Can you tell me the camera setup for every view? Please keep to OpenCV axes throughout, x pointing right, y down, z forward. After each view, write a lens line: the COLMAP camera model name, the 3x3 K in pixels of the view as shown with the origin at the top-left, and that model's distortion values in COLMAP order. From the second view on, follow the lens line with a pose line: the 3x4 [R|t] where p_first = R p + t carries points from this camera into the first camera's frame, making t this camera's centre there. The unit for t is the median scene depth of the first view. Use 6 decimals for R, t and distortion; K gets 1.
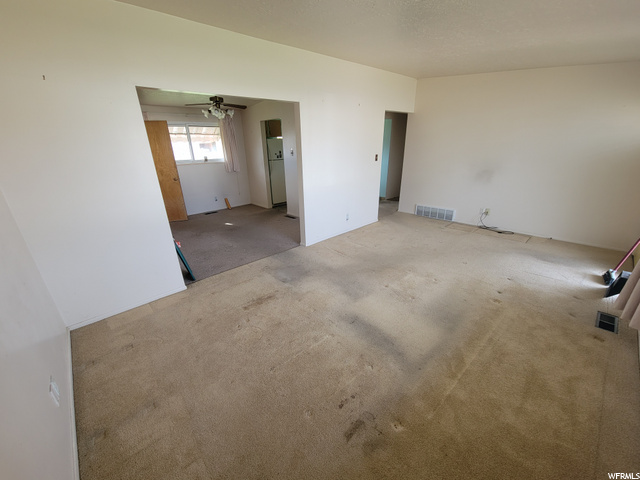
lens RADIAL K [[259.8, 0, 318.9], [0, 259.8, 240.1], [0, 0, 1]] dist [0.000236, -0.000095]
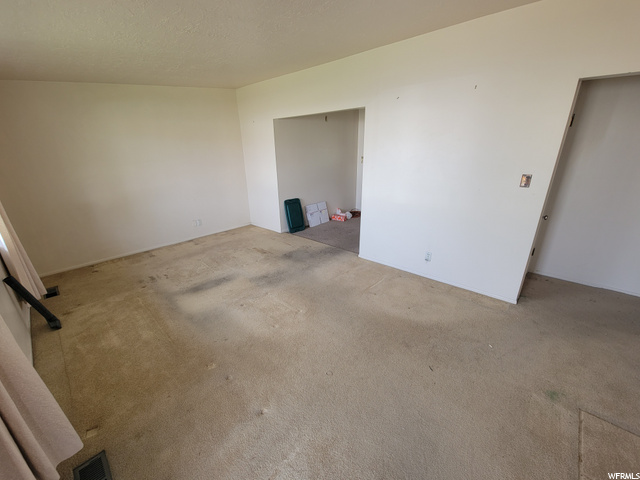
lens RADIAL K [[259.8, 0, 318.4], [0, 259.8, 242.7], [0, 0, 1]] dist [0.000236, -0.000095]
pose [[0.079036, 0.363022, -0.928422, 0.905717], [-0.332498, 0.887603, 0.318756, -0.310496], [0.939786, 0.283505, 0.190857, 0.736104]]
